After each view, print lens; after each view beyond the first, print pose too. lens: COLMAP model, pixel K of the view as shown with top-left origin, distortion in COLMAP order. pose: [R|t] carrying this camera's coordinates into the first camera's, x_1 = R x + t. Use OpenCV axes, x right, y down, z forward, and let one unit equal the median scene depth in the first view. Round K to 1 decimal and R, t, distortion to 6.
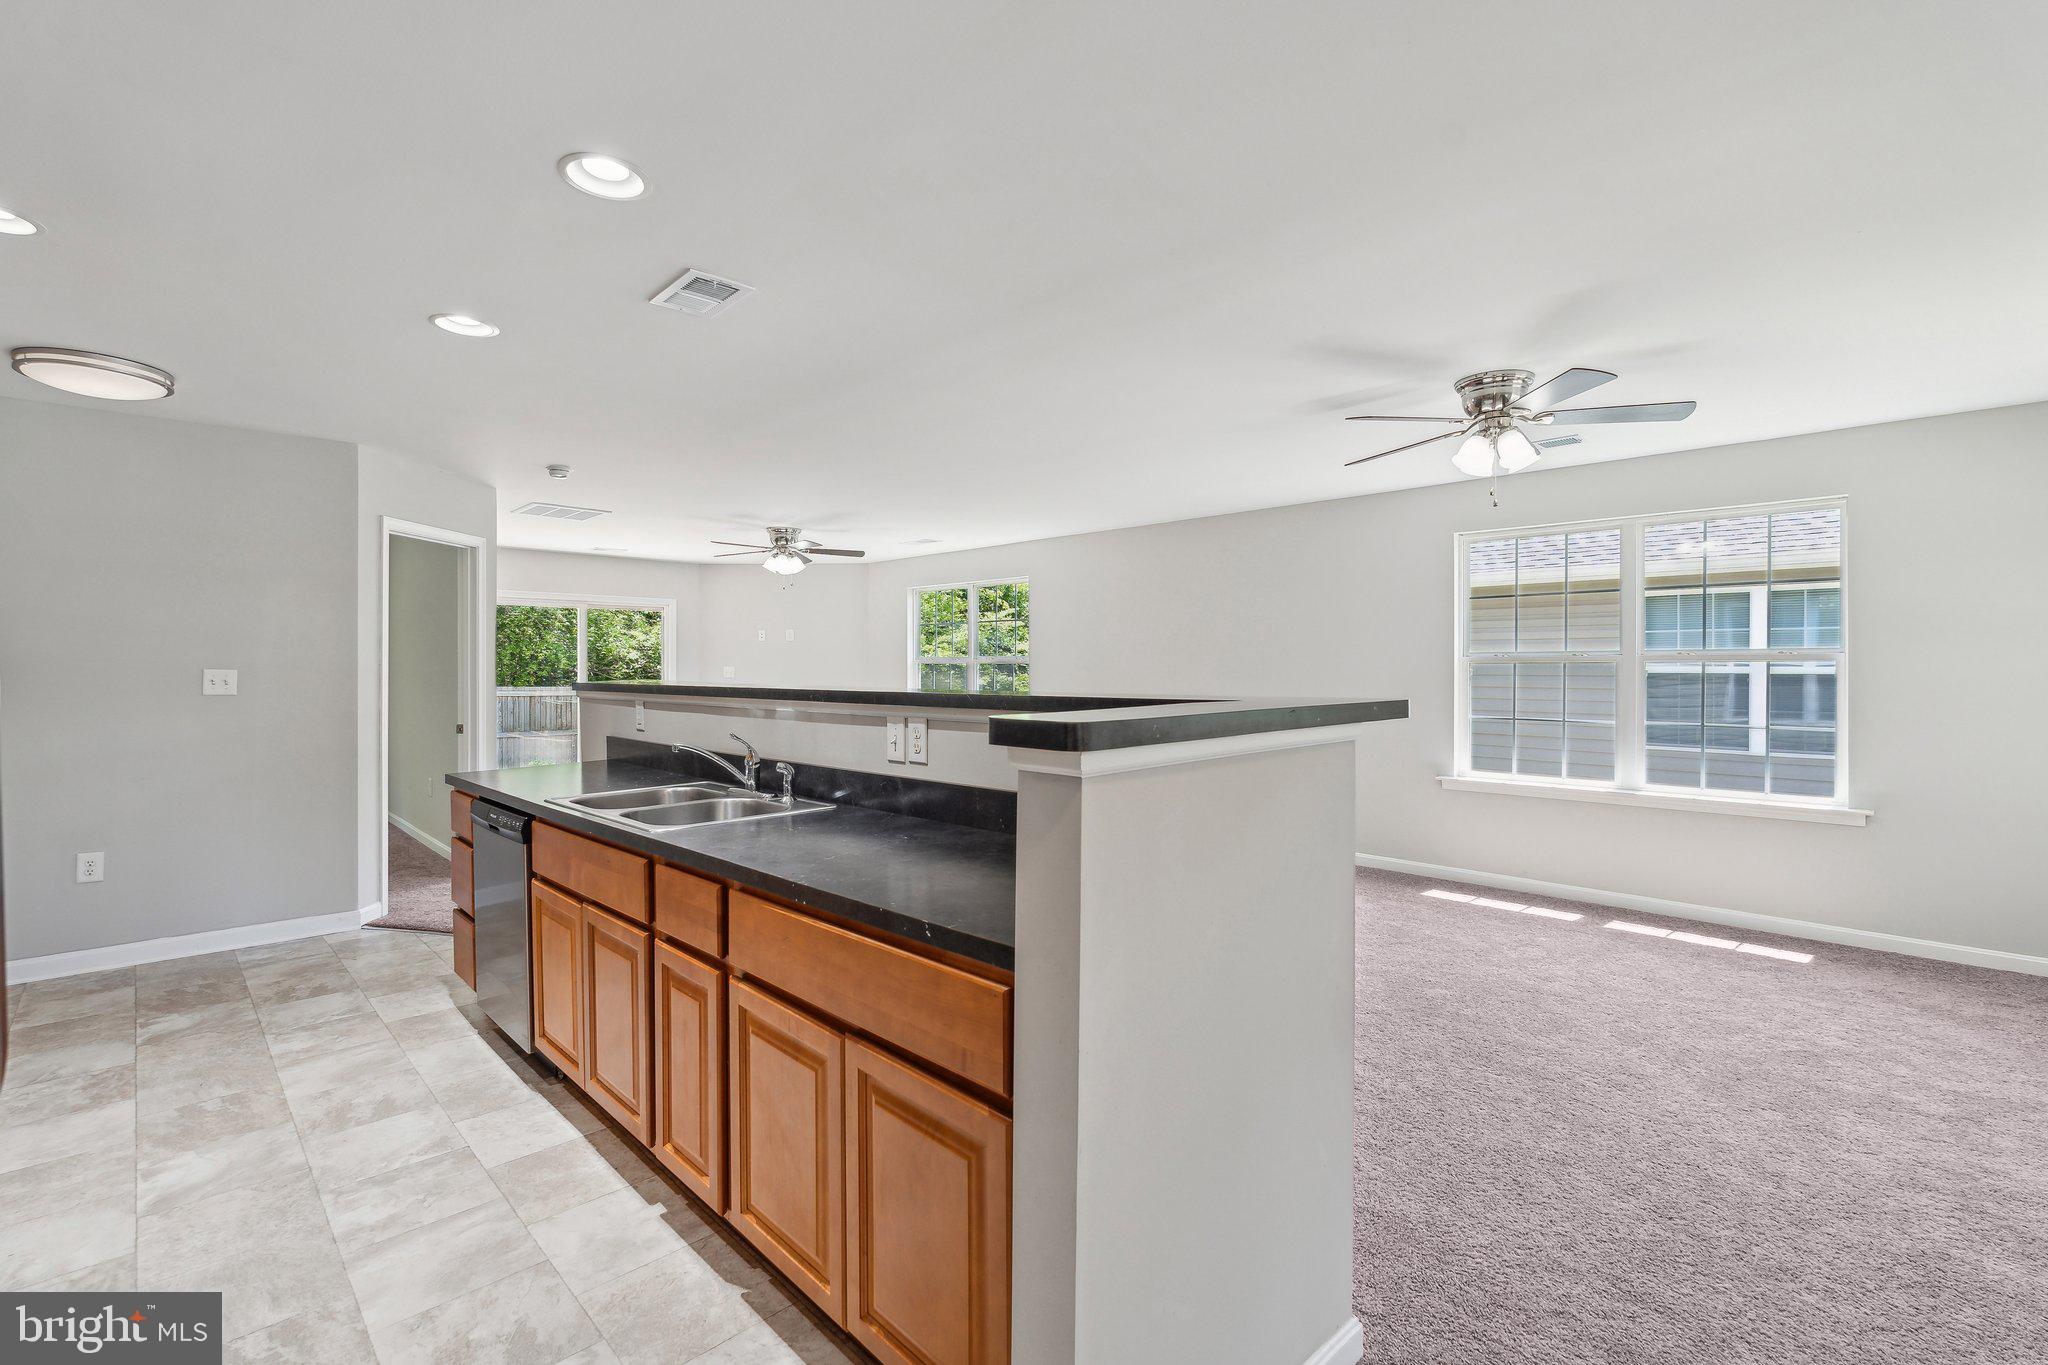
lens RADIAL K [[911.4, 0, 1017.2], [0, 911.4, 675.9], [0, 0, 1]] dist [-0.005402, 0.000416]
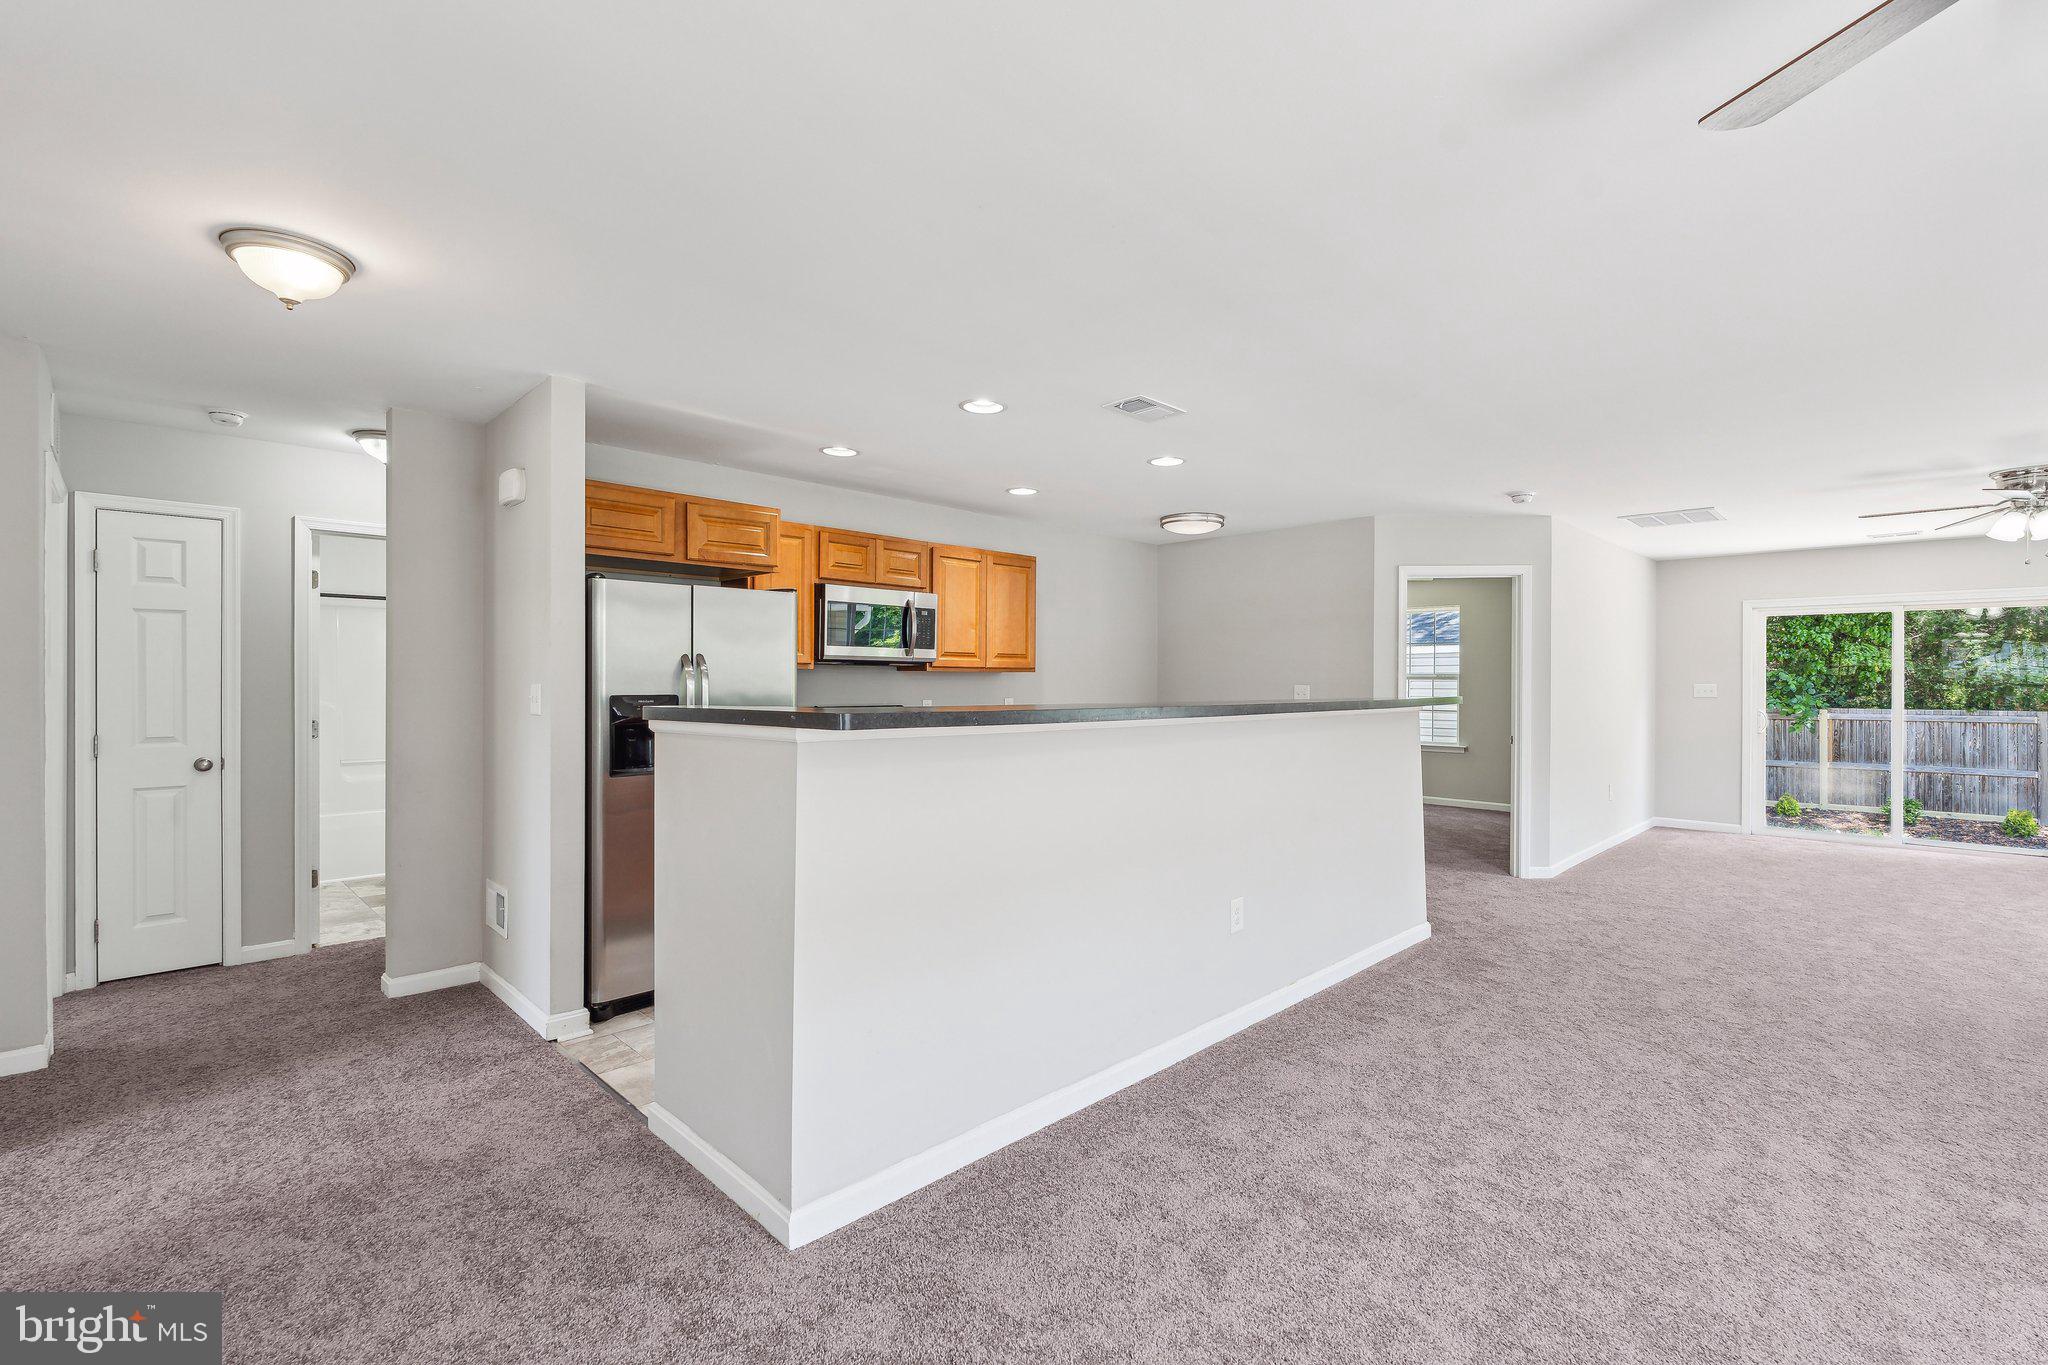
lens RADIAL K [[911.4, 0, 1027.4], [0, 911.4, 679.3], [0, 0, 1]] dist [-0.005402, 0.000416]
pose [[0.010784, -0.003676, -0.999935, 0.672523], [-0.013153, 0.999906, -0.003818, -0.005484], [0.999855, 0.013193, 0.010735, 0.541933]]
